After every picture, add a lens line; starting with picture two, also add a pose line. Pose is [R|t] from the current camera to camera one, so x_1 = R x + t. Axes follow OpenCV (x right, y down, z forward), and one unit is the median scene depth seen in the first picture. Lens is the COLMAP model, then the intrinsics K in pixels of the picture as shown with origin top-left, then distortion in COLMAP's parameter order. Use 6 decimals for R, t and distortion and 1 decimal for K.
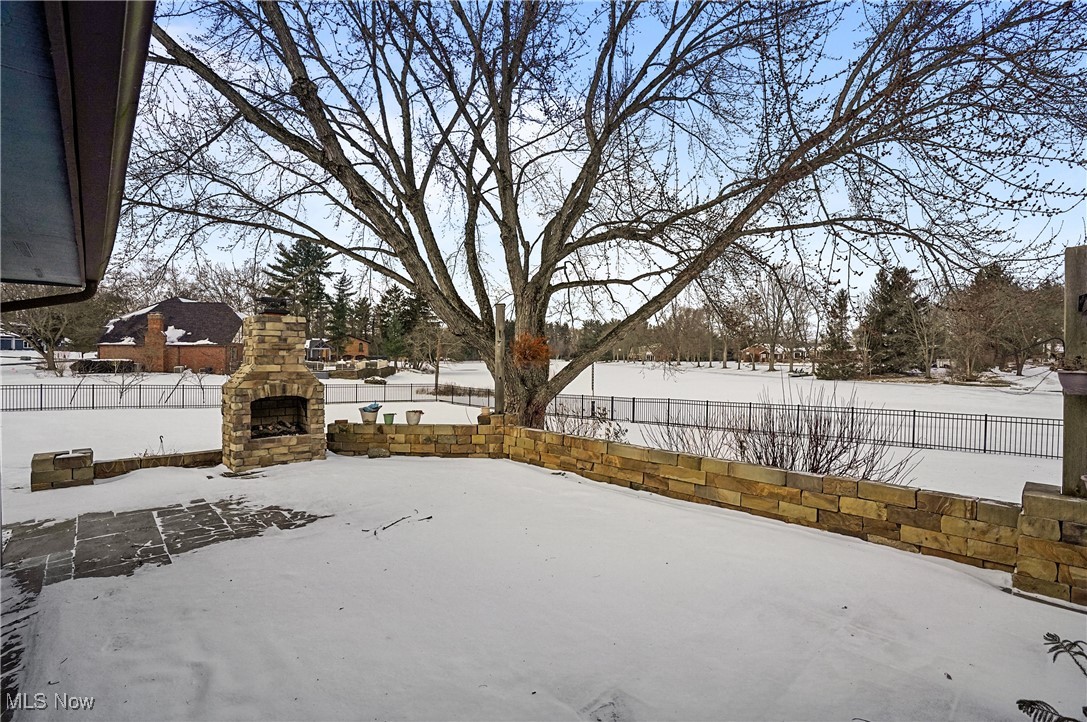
lens RADIAL K [[504.2, 0, 543.5], [0, 504.2, 361.0], [0, 0, 1]] dist [-0.070468, 0.029486]
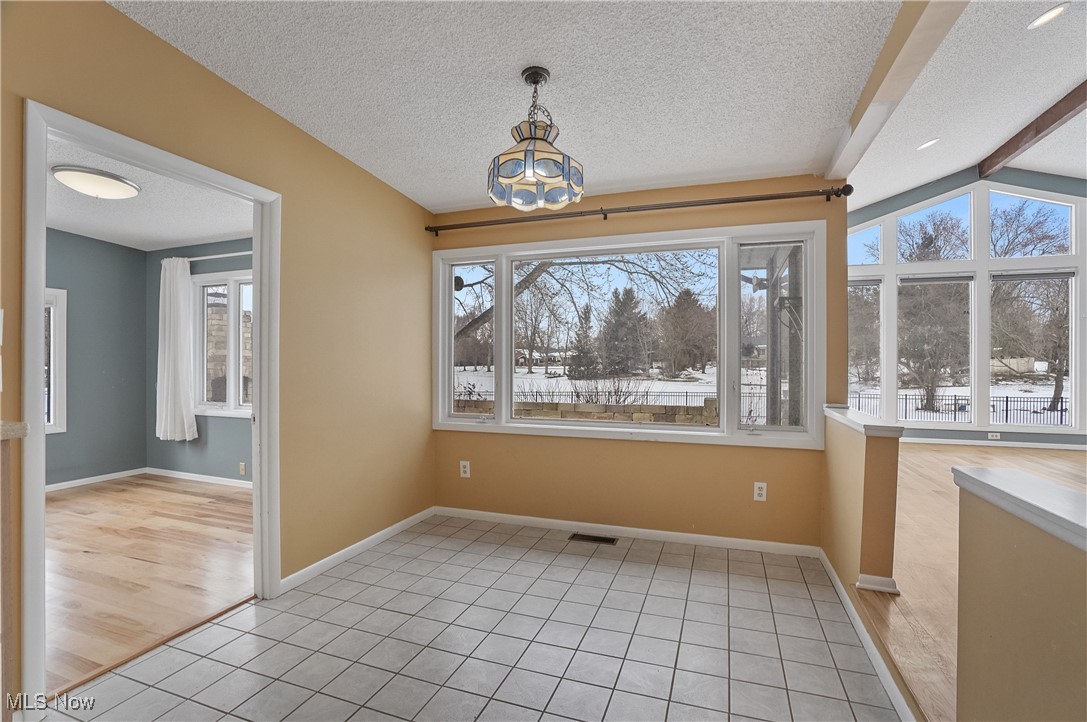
lens RADIAL K [[504.2, 0, 543.5], [0, 504.2, 361.0], [0, 0, 1]] dist [-0.070468, 0.029486]
pose [[0.892530, -0.002364, 0.450982, -0.040846], [0.007668, 0.999921, -0.009933, 0.005426], [-0.450923, 0.012323, 0.892478, -0.041925]]
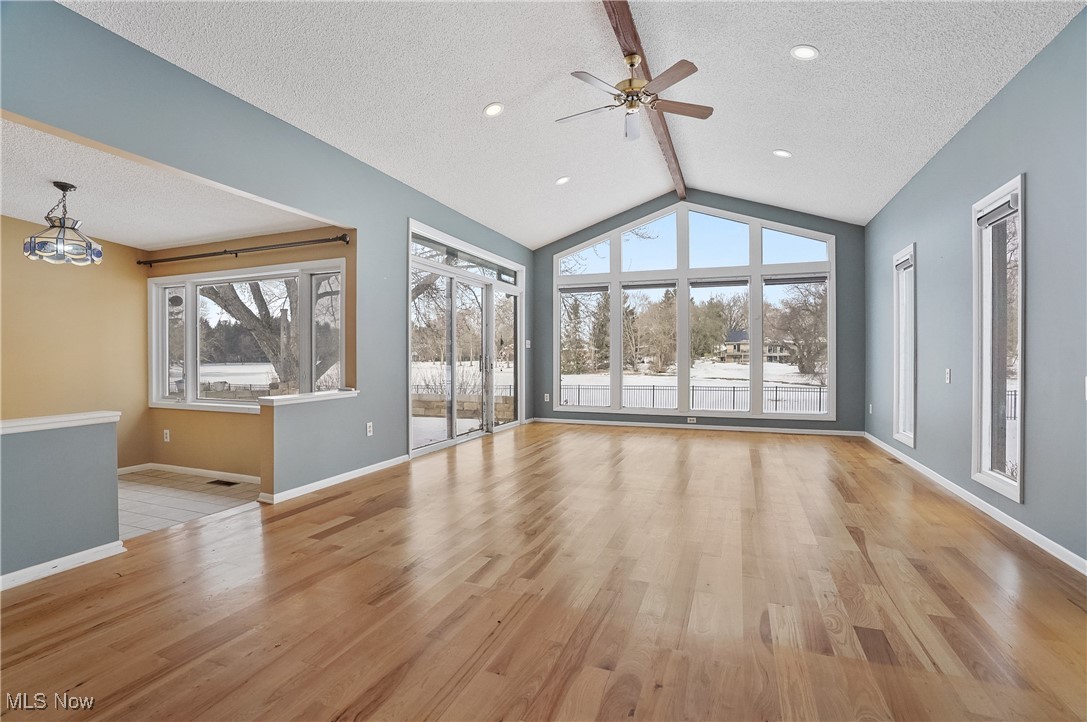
lens RADIAL K [[507.0, 0, 541.2], [0, 507.0, 359.5], [0, 0, 1]] dist [-0.073874, 0.028118]
pose [[0.900541, -0.008138, 0.434695, -0.005223], [0.010446, 0.999941, -0.002920, 0.005860], [-0.434645, 0.007171, 0.900573, -0.080361]]
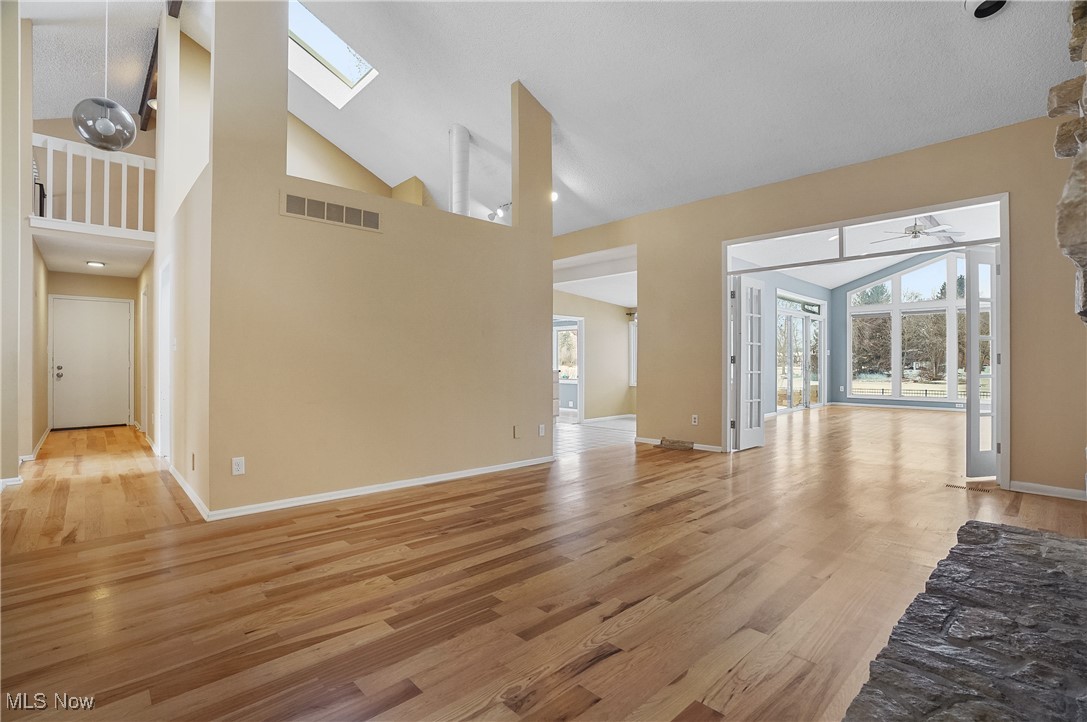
lens RADIAL K [[507.0, 0, 541.2], [0, 507.0, 359.5], [0, 0, 1]] dist [-0.073874, 0.028118]
pose [[0.999985, -0.004577, 0.003039, -0.054157], [0.004626, 0.999856, -0.016354, 0.006649], [-0.002964, 0.016368, 0.999862, -0.141490]]
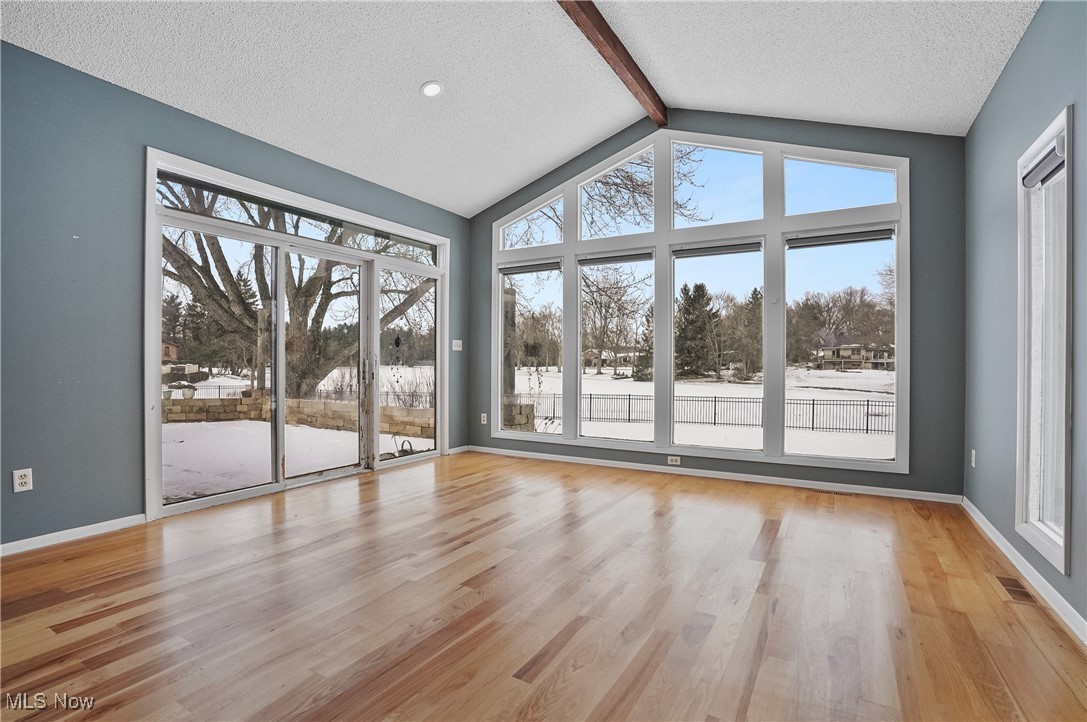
lens RADIAL K [[514.2, 0, 543.8], [0, 514.2, 364.9], [0, 0, 1]] dist [-0.059714, 0.020608]
pose [[0.957871, -0.003556, 0.287176, 0.030100], [0.005044, 0.999977, -0.004441, 0.005714], [-0.287154, 0.005703, 0.957868, -0.062084]]
